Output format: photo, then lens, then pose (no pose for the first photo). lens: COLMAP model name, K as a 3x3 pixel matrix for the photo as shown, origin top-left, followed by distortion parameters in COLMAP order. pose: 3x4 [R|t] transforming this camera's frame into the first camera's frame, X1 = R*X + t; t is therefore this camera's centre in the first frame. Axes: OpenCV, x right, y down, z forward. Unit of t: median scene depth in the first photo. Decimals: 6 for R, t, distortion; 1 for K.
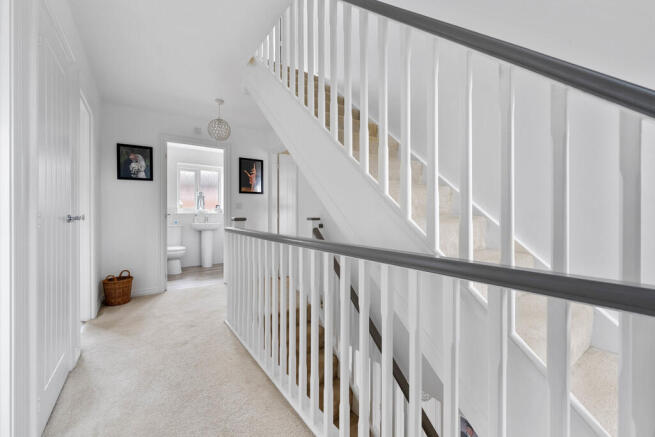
lens RADIAL K [[265.1, 0, 326.0], [0, 265.1, 217.7], [0, 0, 1]] dist [0.000995, 0.000161]
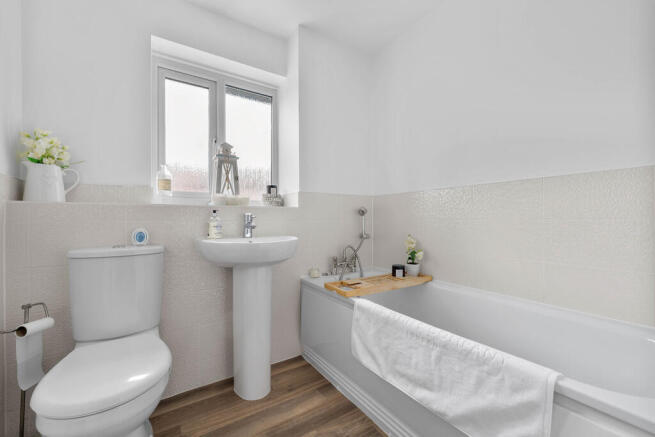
lens RADIAL K [[265.1, 0, 328.9], [0, 265.1, 218.8], [0, 0, 1]] dist [0.000995, 0.000161]
pose [[0.998974, -0.006810, -0.044774, -0.349657], [0.006694, 0.999974, -0.002731, 0.001565], [0.044791, 0.002429, 0.998993, 0.713236]]
